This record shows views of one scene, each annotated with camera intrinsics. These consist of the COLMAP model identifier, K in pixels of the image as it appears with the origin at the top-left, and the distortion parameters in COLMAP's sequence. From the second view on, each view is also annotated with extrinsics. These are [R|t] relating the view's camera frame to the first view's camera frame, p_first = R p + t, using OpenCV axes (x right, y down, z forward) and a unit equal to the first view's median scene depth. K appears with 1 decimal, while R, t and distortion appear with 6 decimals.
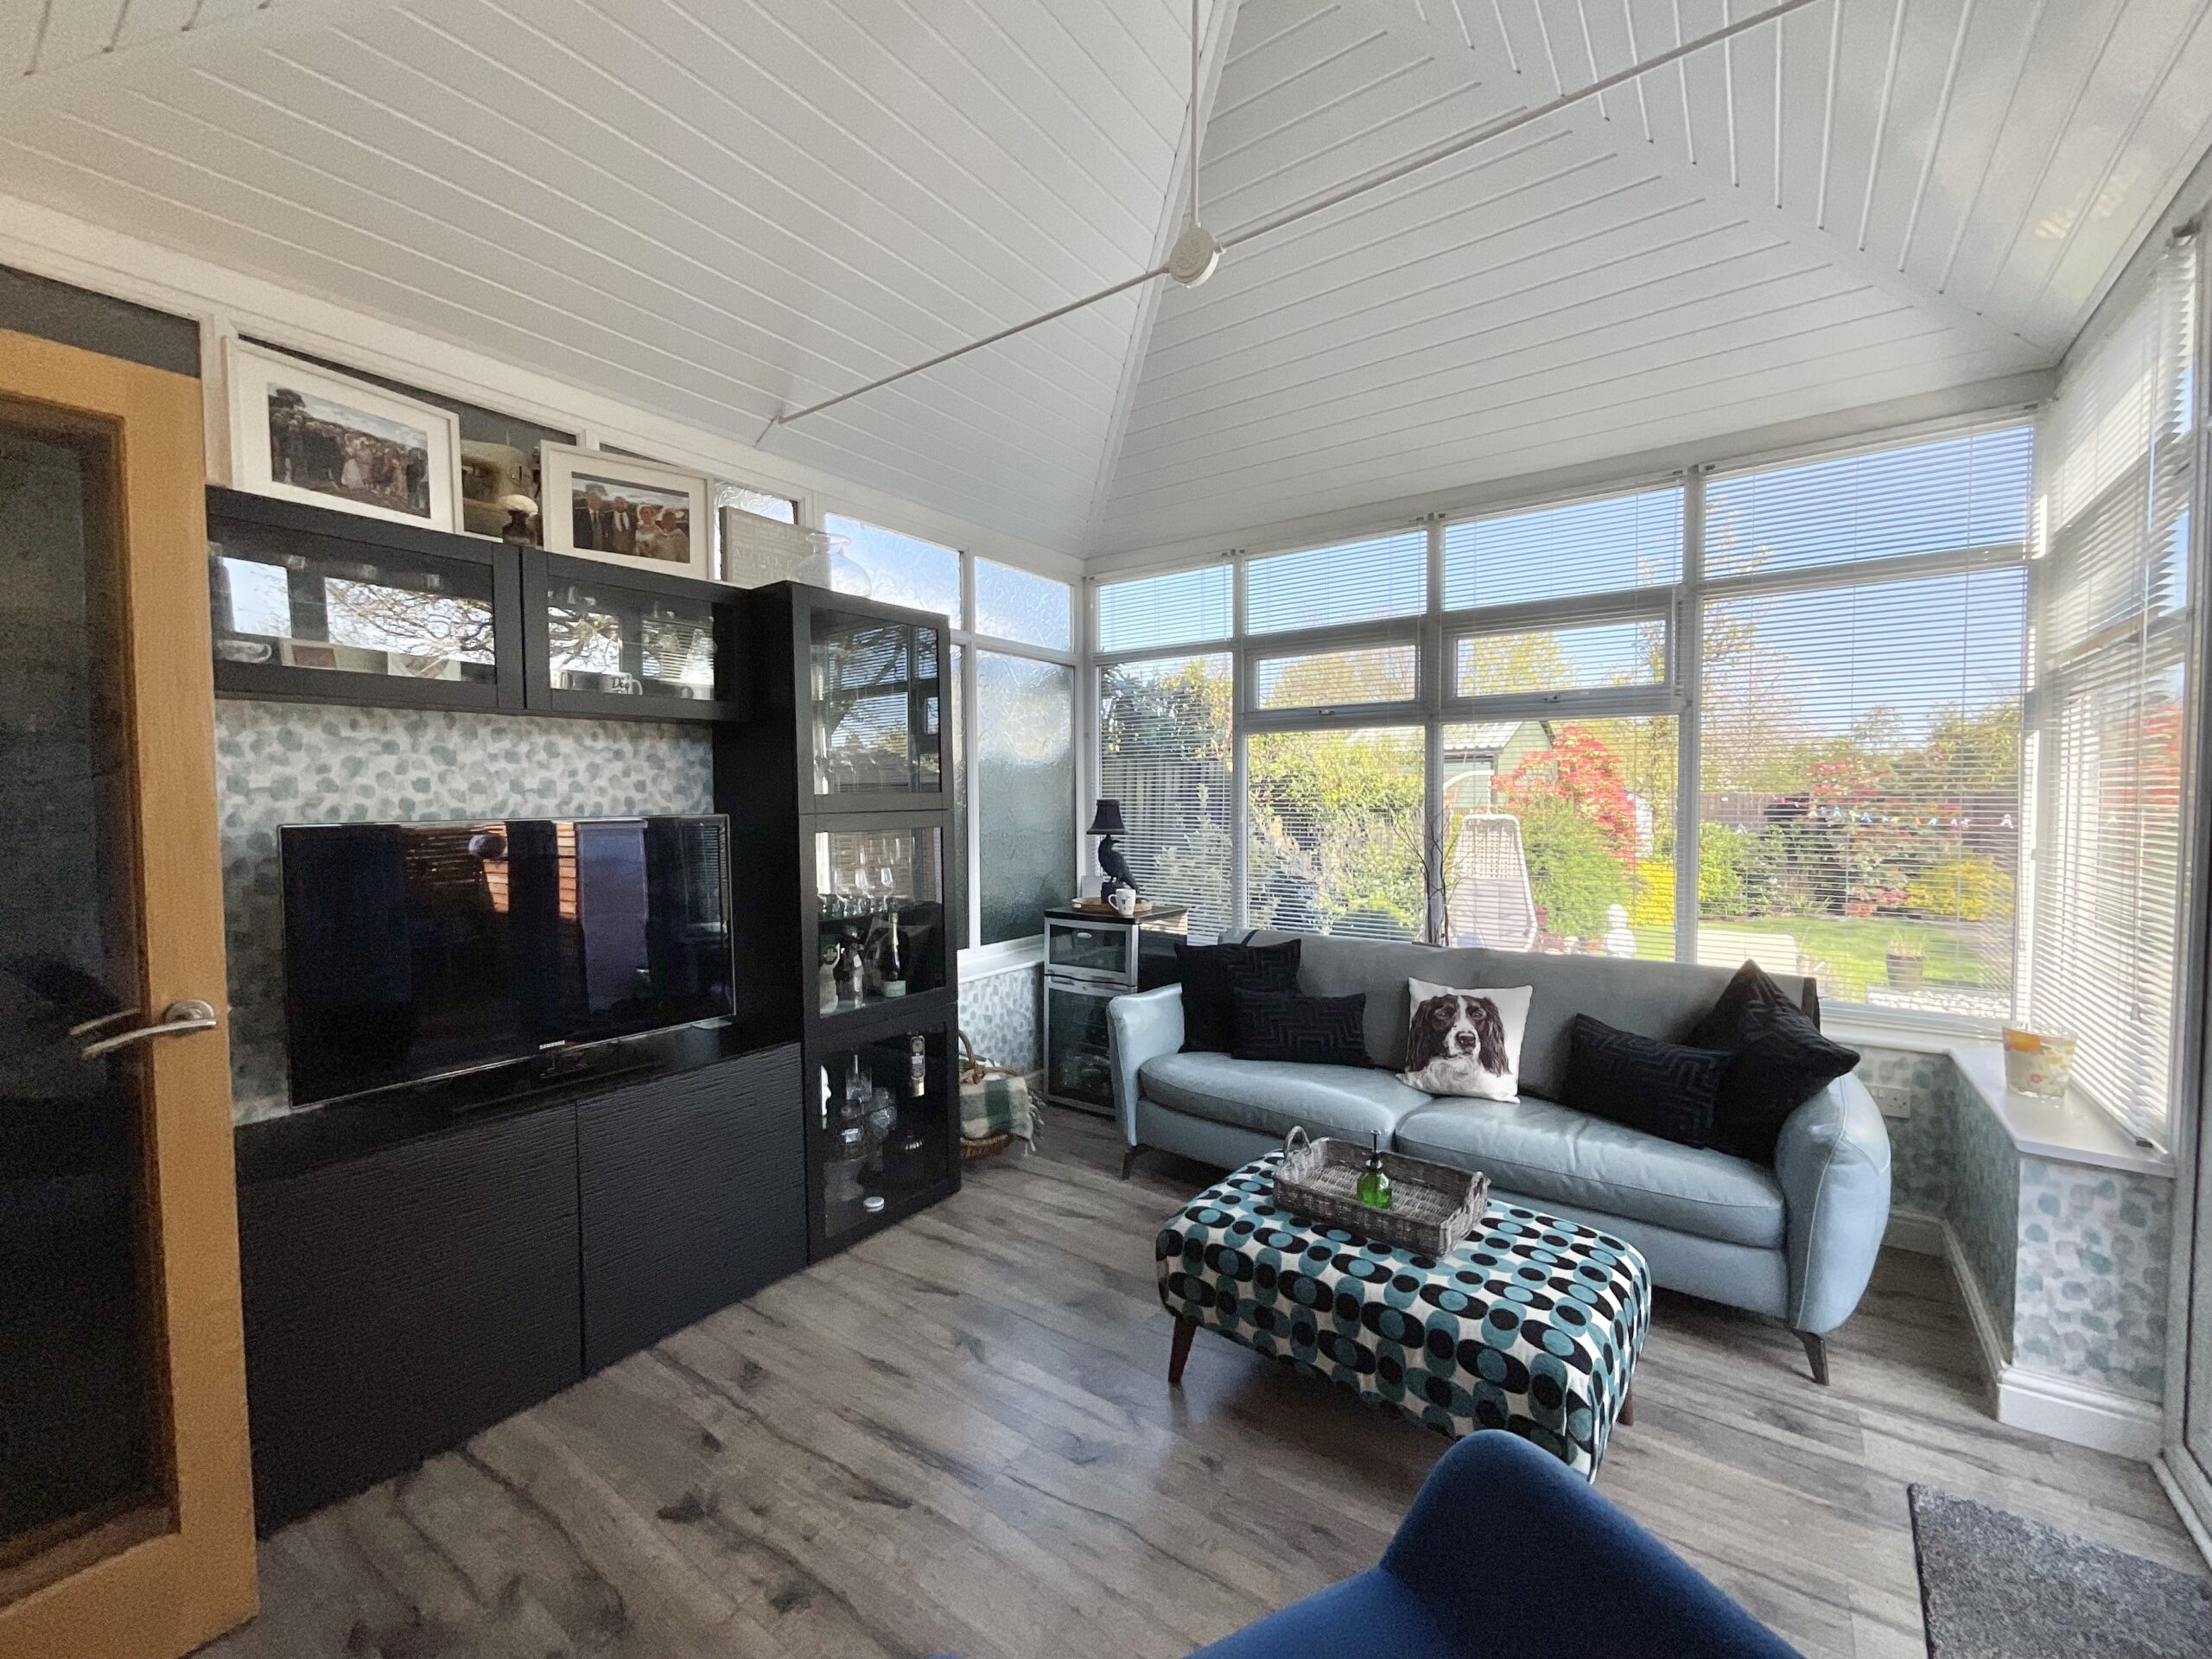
lens RADIAL K [[903.5, 0, 1107.4], [0, 903.5, 833.9], [0, 0, 1]] dist [-0.000064, 0.000898]
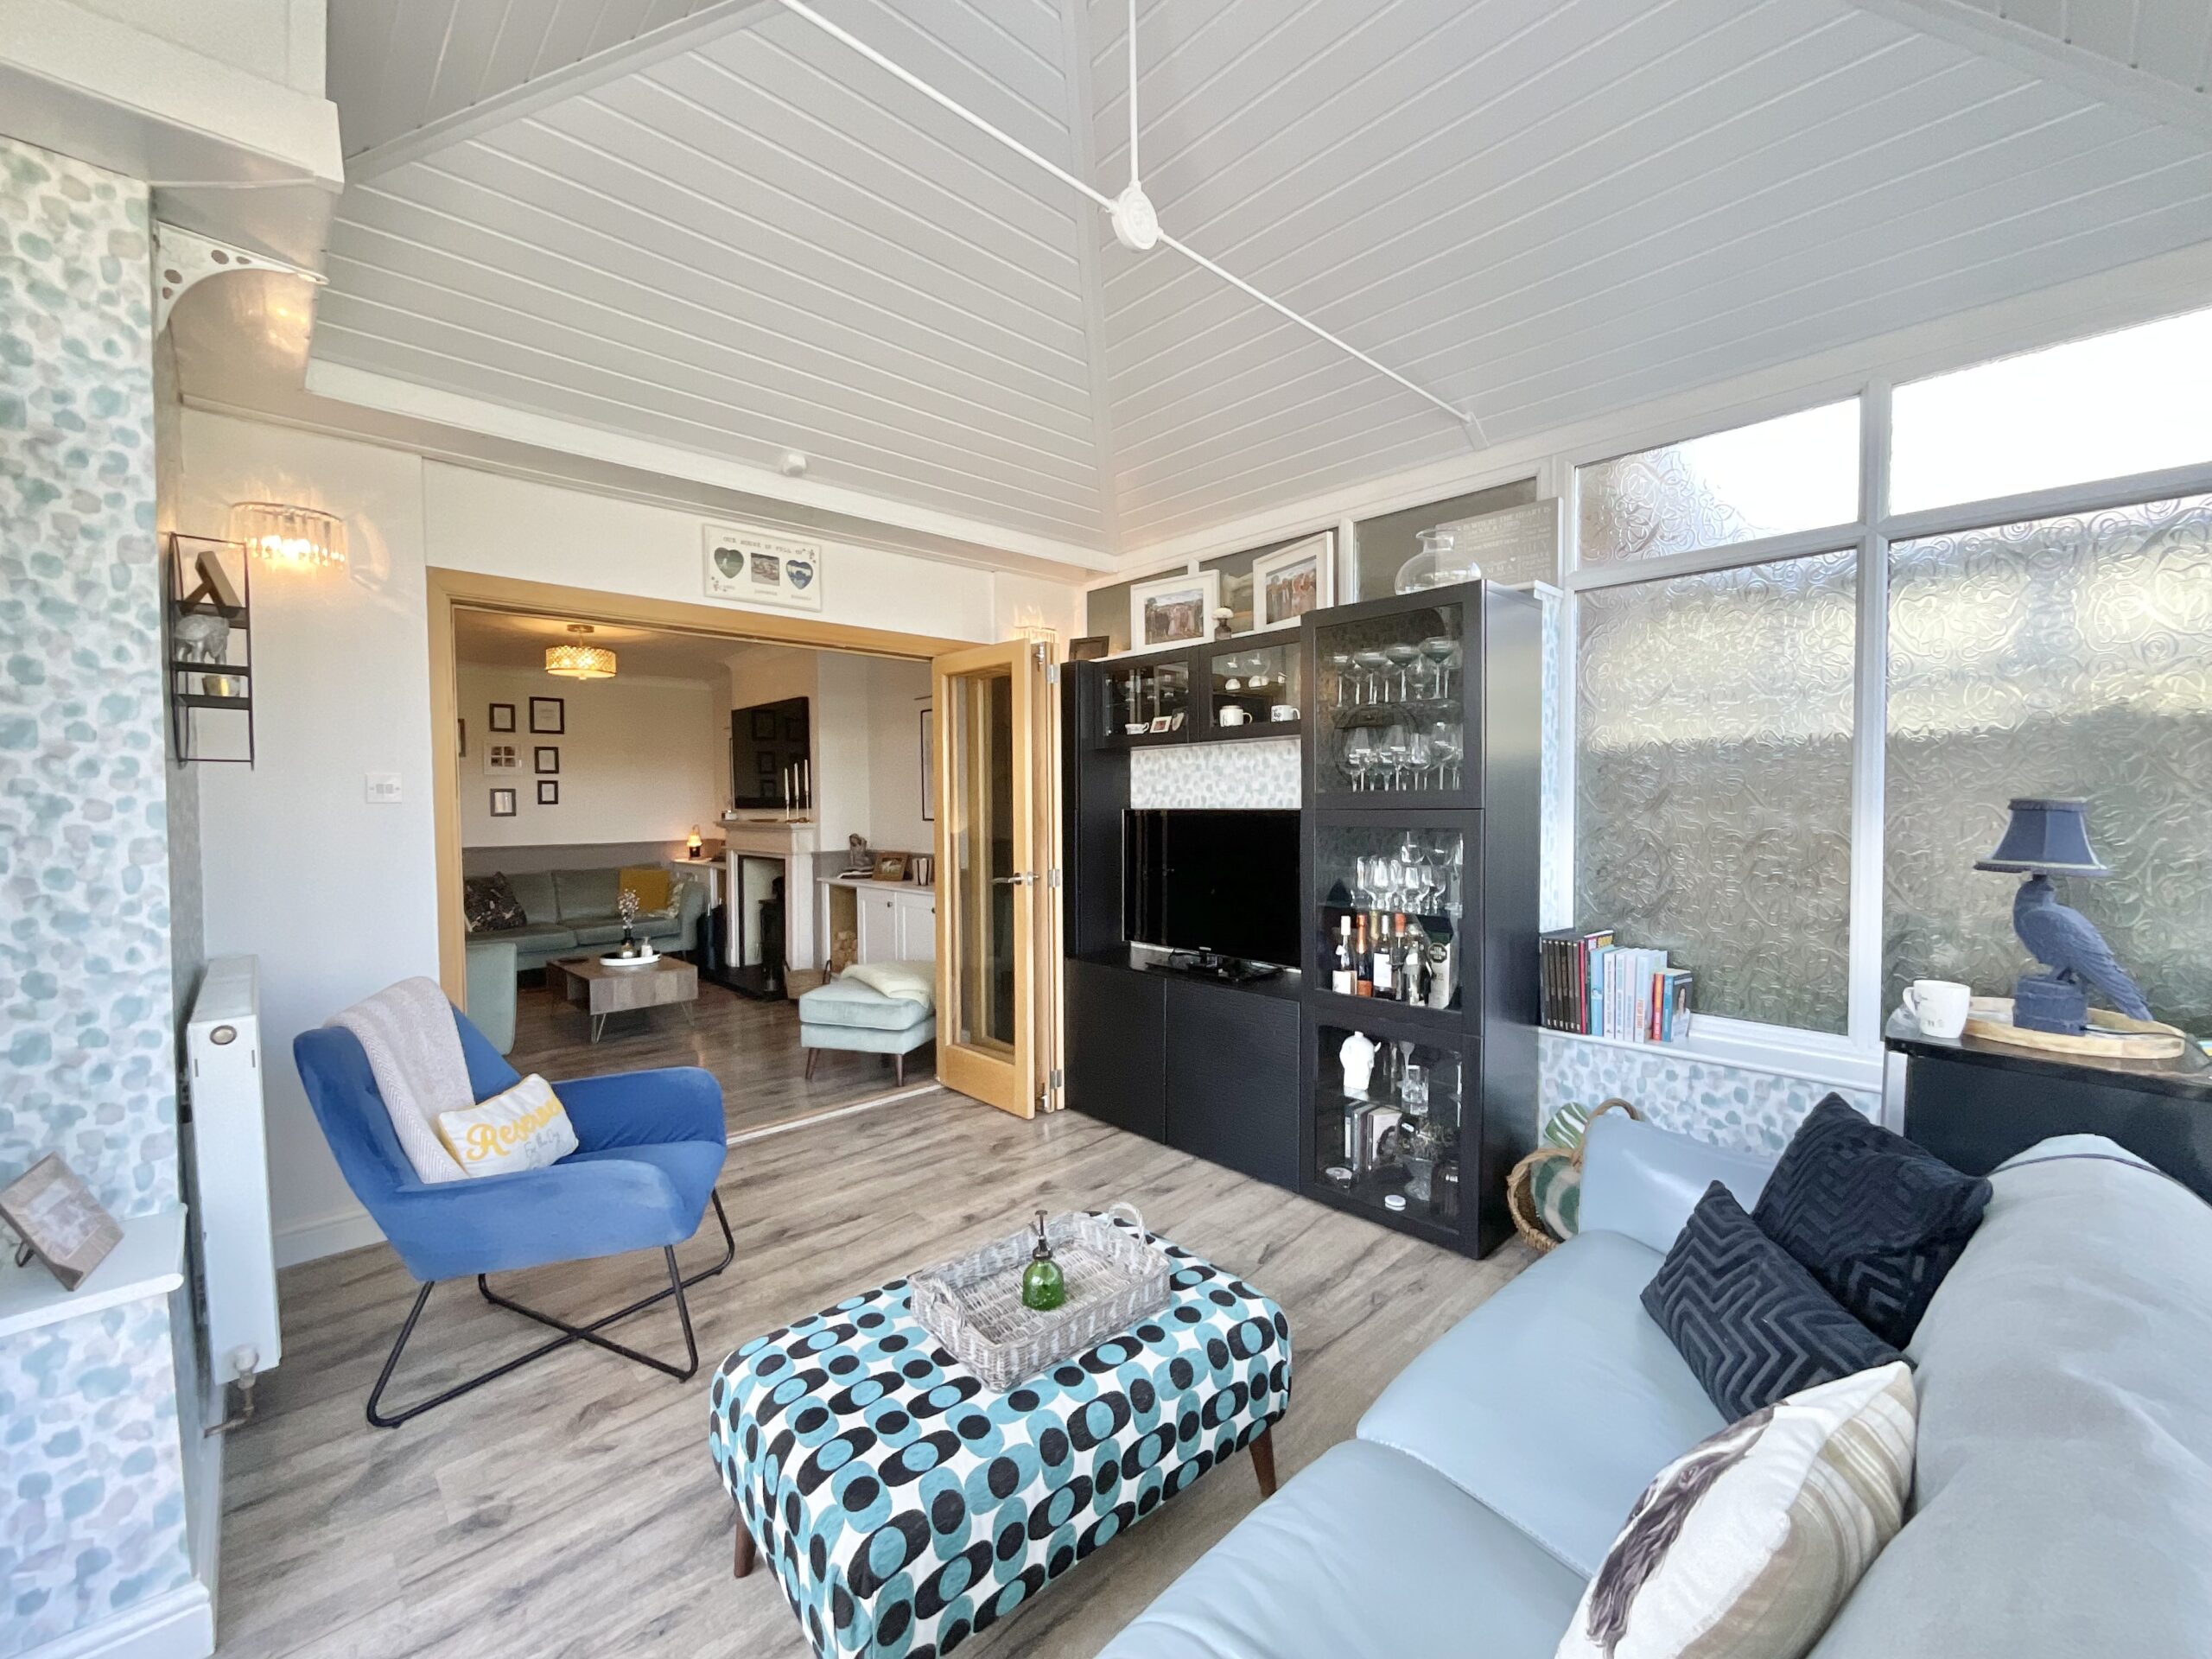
lens RADIAL K [[903.5, 0, 1106.7], [0, 903.5, 829.3], [0, 0, 1]] dist [-0.000064, 0.000898]
pose [[-0.182140, 0.041183, -0.982410, 1.030165], [-0.034660, 0.998233, 0.048272, -0.052454], [0.982662, 0.042843, -0.180391, 1.144975]]
